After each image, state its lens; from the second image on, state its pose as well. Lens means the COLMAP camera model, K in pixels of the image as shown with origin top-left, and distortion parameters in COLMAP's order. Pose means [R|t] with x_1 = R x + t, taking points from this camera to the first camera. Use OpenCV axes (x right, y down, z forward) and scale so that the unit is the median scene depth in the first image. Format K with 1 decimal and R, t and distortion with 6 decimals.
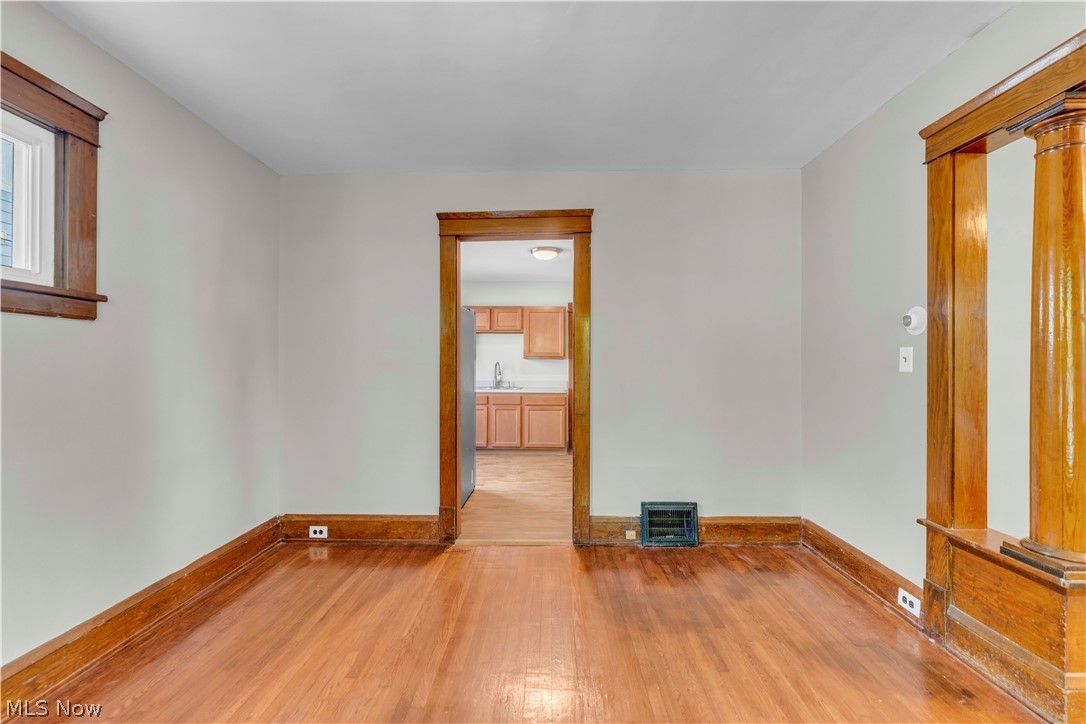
lens RADIAL K [[450.5, 0, 542.4], [0, 450.5, 363.8], [0, 0, 1]] dist [-0.000744, 0.000206]
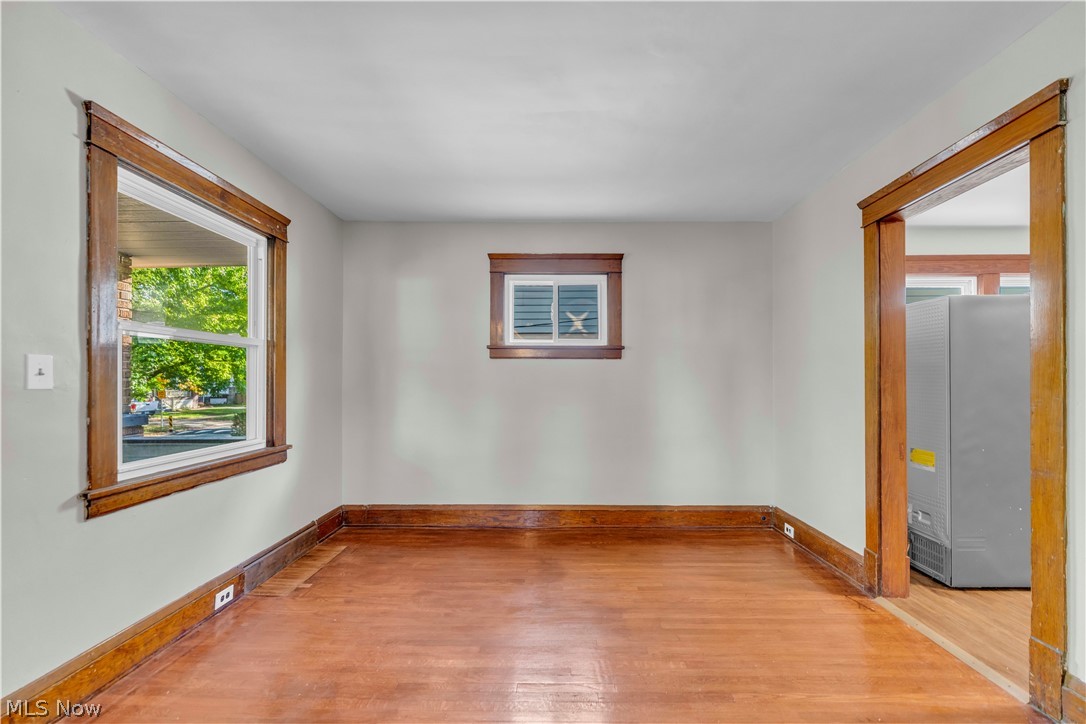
lens RADIAL K [[450.5, 0, 542.4], [0, 450.5, 363.8], [0, 0, 1]] dist [-0.000744, 0.000206]
pose [[0.000570, -0.032663, -0.999466, 0.649411], [0.001747, 0.999465, -0.032662, -0.004697], [0.999998, -0.001728, 0.000626, 0.397803]]
